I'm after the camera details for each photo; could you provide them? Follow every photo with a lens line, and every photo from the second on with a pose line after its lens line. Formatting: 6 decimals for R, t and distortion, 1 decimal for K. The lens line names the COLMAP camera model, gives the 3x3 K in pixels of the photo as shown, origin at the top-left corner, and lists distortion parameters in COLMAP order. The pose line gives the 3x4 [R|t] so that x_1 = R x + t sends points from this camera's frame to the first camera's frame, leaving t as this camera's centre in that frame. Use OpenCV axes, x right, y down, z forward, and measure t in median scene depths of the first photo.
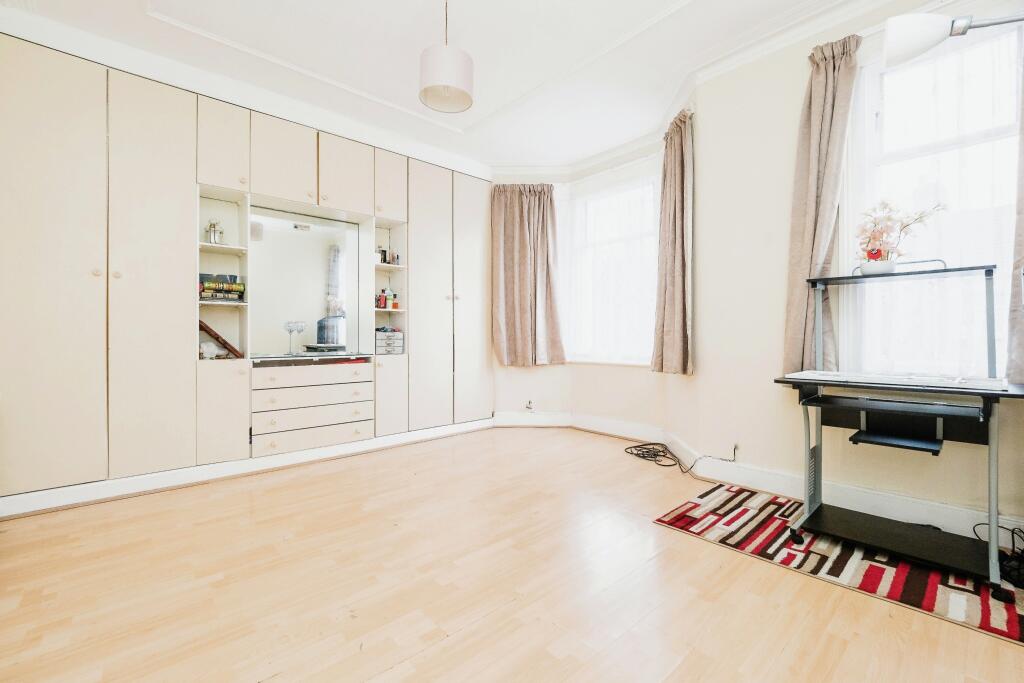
lens RADIAL K [[428.7, 0, 519.0], [0, 428.7, 339.9], [0, 0, 1]] dist [-0.000796, 0.000226]
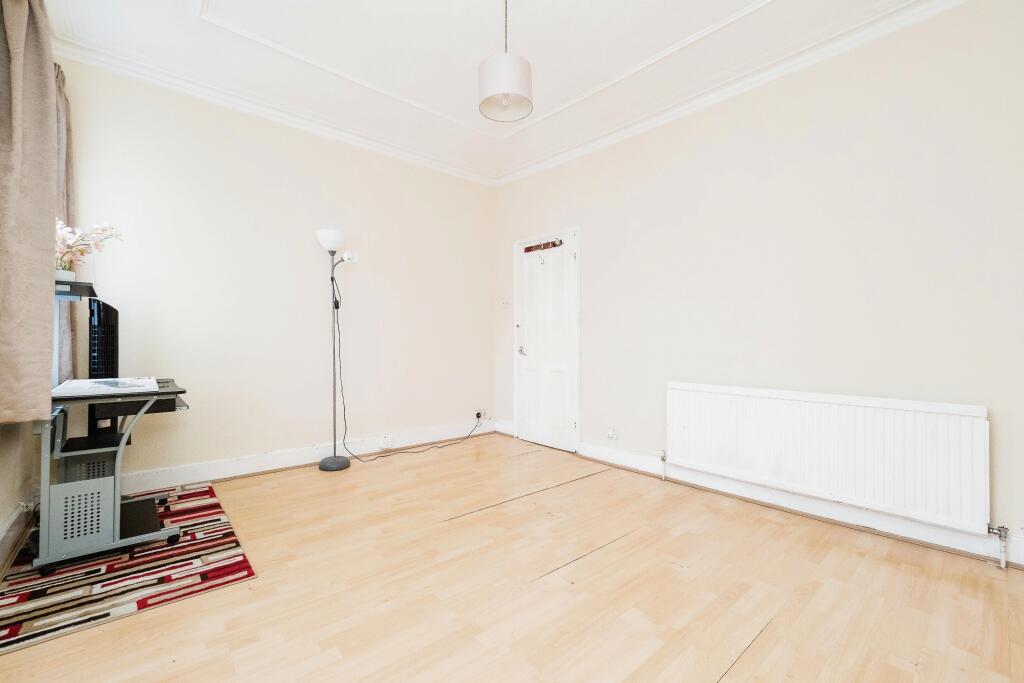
lens RADIAL K [[442.7, 0, 510.3], [0, 442.7, 336.4], [0, 0, 1]] dist [-0.001405, -0.000176]
pose [[-0.999199, -0.000883, 0.040005, -0.202756], [-0.000903, 0.999999, -0.000488, -0.032615], [-0.040004, -0.000524, -0.999199, 1.828778]]
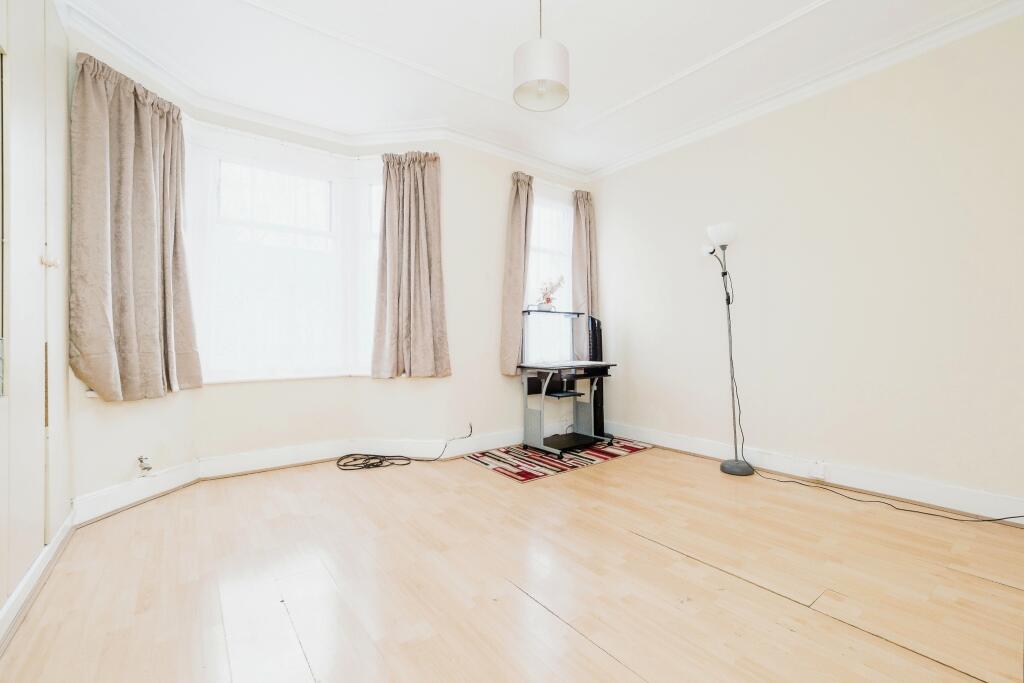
lens RADIAL K [[428.7, 0, 519.0], [0, 428.7, 339.9], [0, 0, 1]] dist [-0.000796, 0.000226]
pose [[0.103609, 0.005257, 0.994604, -1.016395], [0.014176, 0.999877, -0.006762, -0.011007], [-0.994517, 0.014800, 0.103522, 0.868888]]
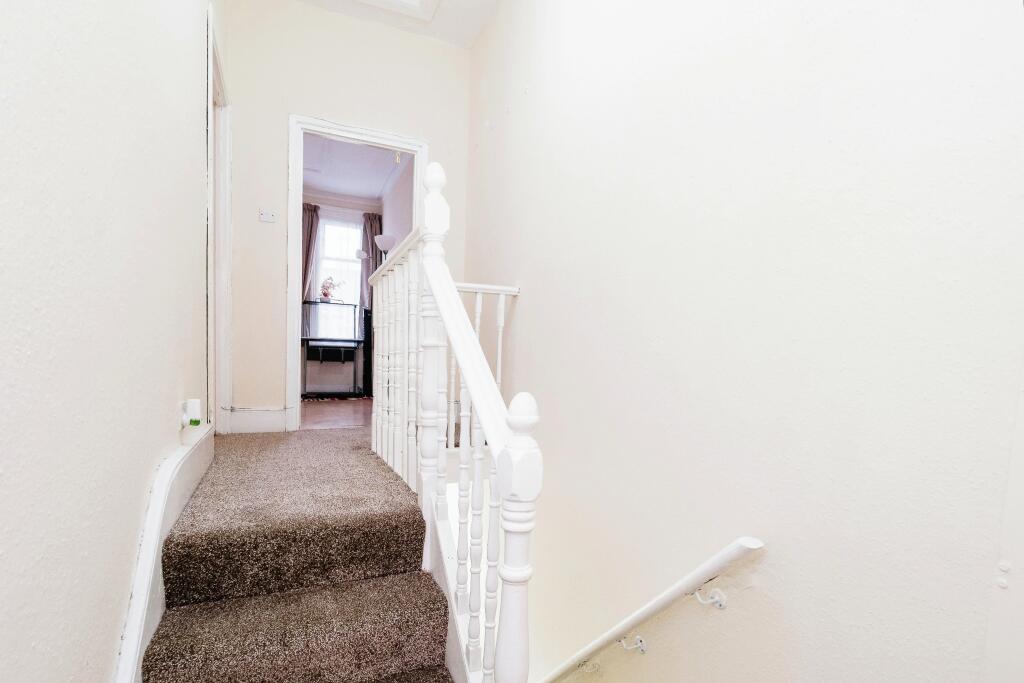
lens RADIAL K [[442.7, 0, 510.3], [0, 442.7, 336.4], [0, 0, 1]] dist [-0.001405, -0.000176]
pose [[0.354369, -0.005664, 0.935088, -1.281413], [-0.023732, 0.999605, 0.015048, -0.006181], [-0.934804, -0.027525, 0.354095, -1.020046]]
